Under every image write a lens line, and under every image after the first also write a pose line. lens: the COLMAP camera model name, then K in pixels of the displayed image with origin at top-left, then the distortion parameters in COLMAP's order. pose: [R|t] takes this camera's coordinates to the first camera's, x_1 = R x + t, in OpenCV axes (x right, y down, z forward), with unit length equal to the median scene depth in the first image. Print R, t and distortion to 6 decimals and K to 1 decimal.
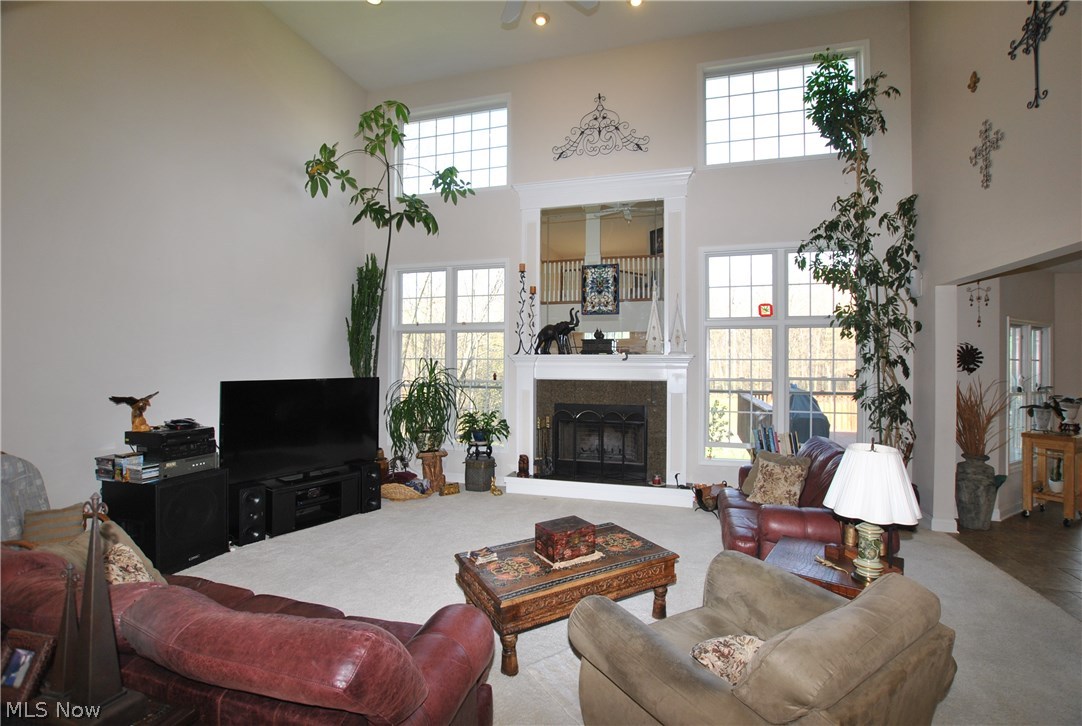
lens RADIAL K [[476.8, 0, 554.3], [0, 476.8, 359.7], [0, 0, 1]] dist [-0.016267, 0.000258]
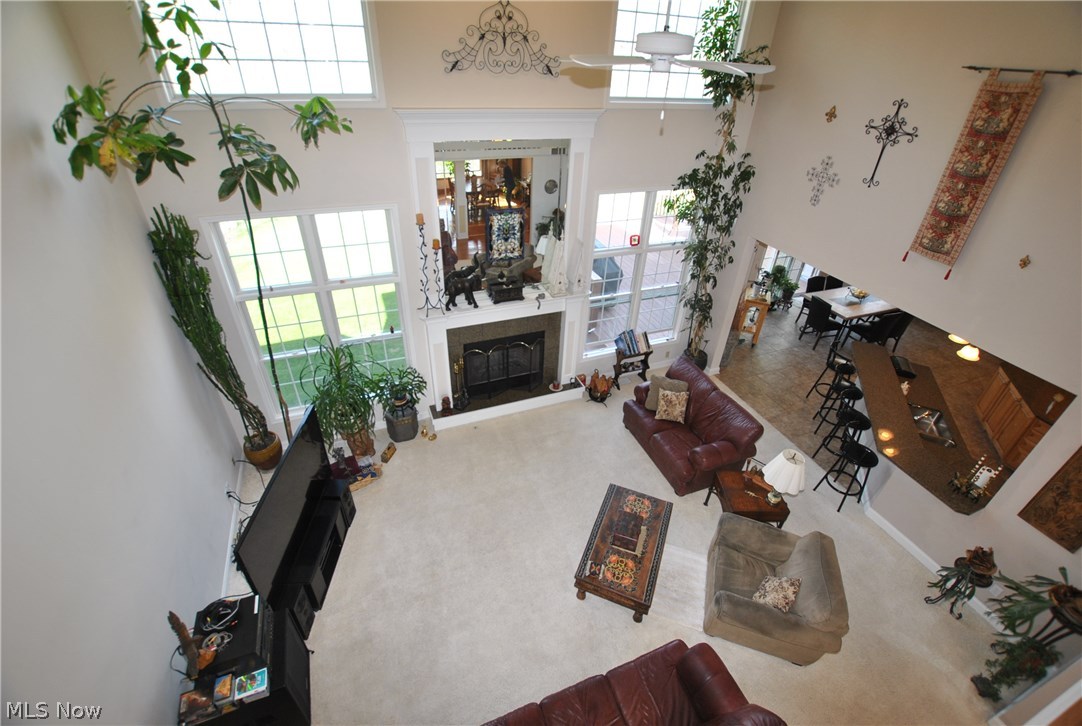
lens RADIAL K [[484.7, 0, 550.2], [0, 484.7, 359.4], [0, 0, 1]] dist [-0.021812, 0.000104]
pose [[0.786664, -0.310292, 0.533740, -0.434607], [-0.047184, 0.831777, 0.553101, -0.487598], [-0.615576, -0.460289, 0.639688, 0.208919]]
